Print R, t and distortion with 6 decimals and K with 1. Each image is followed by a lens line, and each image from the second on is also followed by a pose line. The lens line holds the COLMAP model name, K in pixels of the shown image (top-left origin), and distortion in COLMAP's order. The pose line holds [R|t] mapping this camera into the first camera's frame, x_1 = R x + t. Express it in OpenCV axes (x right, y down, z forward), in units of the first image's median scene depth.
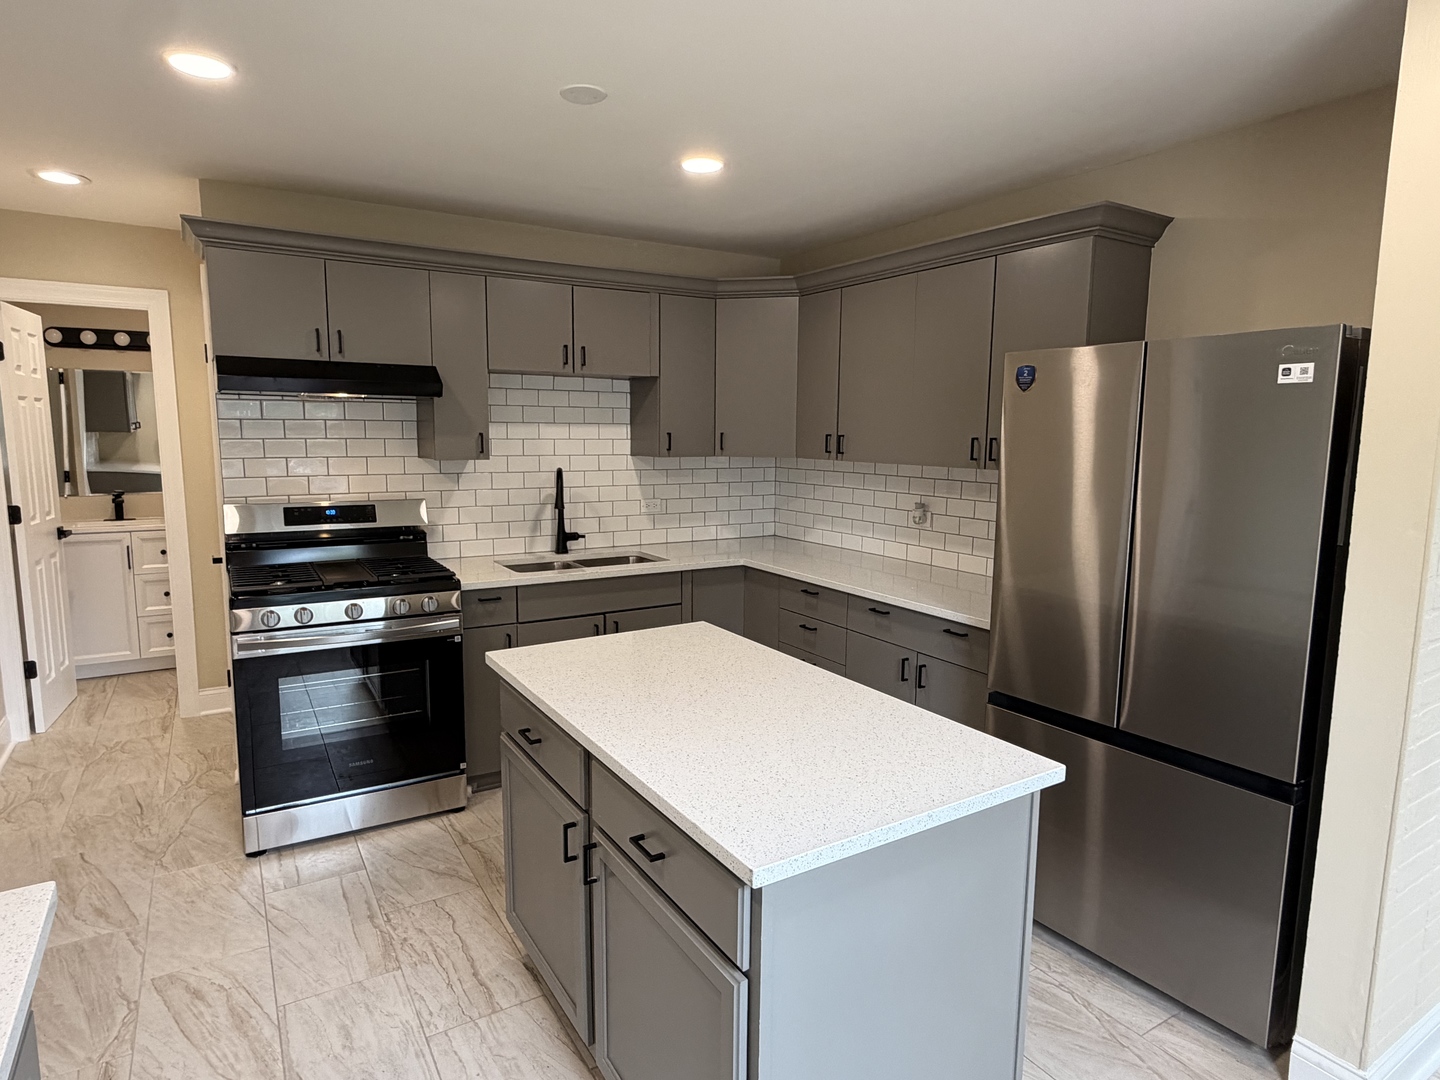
lens RADIAL K [[844.6, 0, 721.4], [0, 844.6, 539.5], [0, 0, 1]] dist [0.025590, 0.001160]
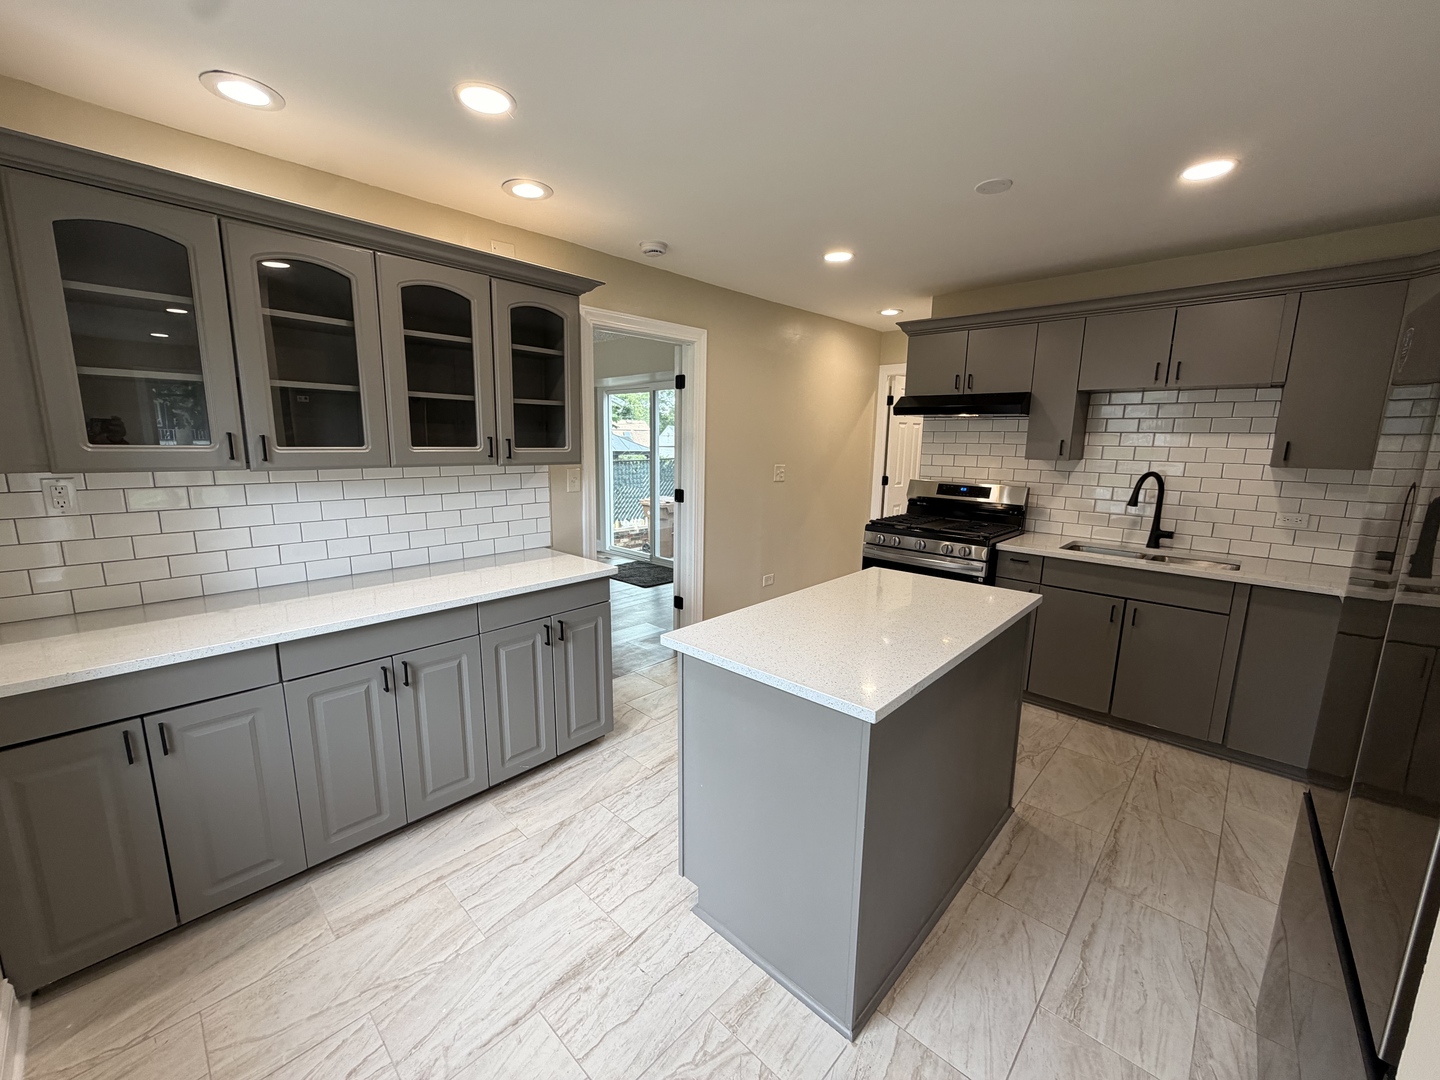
lens RADIAL K [[572.5, 0, 717.3], [0, 572.5, 539.9], [0, 0, 1]] dist [0.012482, -0.000400]
pose [[0.266022, 0.170199, -0.948823, 0.406772], [-0.138986, 0.980777, 0.136963, -0.019181], [0.953895, 0.095438, 0.284564, 0.222799]]
